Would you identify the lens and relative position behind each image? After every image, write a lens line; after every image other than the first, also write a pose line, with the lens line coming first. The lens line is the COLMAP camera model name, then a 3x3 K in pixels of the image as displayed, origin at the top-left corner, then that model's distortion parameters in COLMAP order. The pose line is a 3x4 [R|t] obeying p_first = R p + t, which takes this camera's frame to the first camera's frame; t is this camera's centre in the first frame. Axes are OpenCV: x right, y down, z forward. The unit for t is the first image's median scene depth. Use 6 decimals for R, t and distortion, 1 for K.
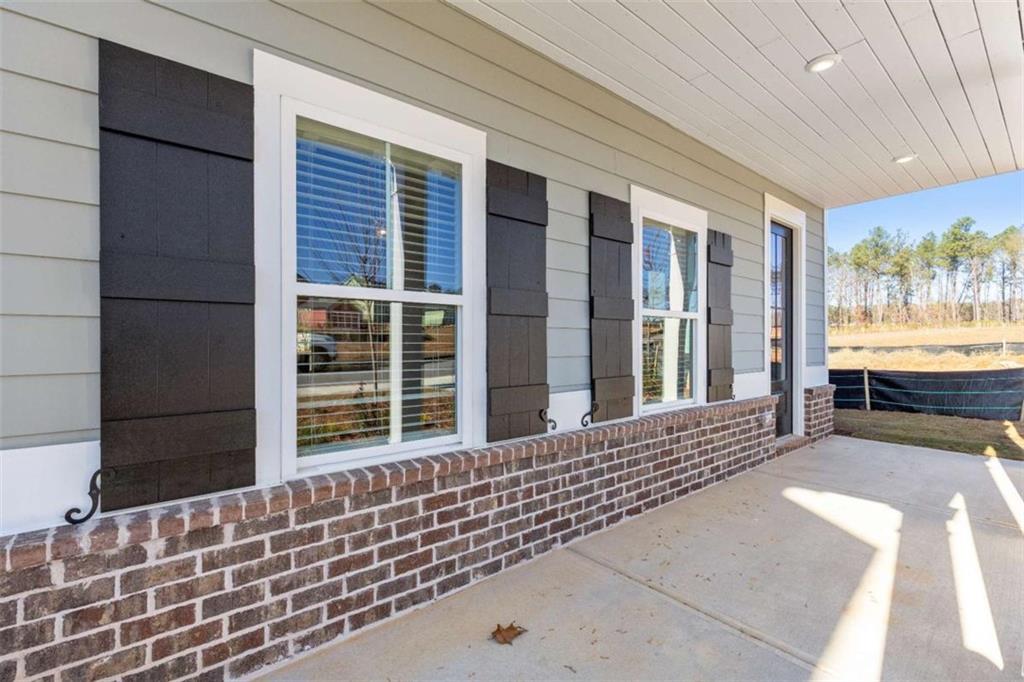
lens RADIAL K [[457.5, 0, 510.8], [0, 457.5, 344.1], [0, 0, 1]] dist [0.008731, -0.003346]
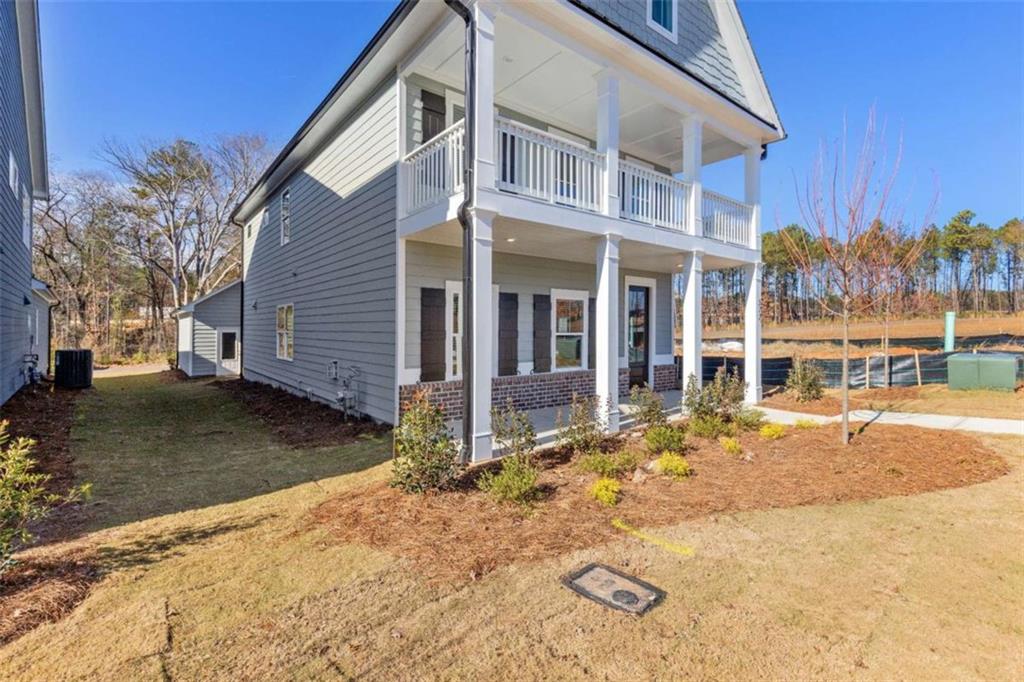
lens RADIAL K [[457.5, 0, 515.7], [0, 457.5, 332.5], [0, 0, 1]] dist [0.008731, -0.003346]
pose [[0.999842, 0.010419, -0.014401, 0.093843], [-0.010285, 0.999904, 0.009308, -0.109129], [0.014497, -0.009158, 0.999853, -1.825469]]
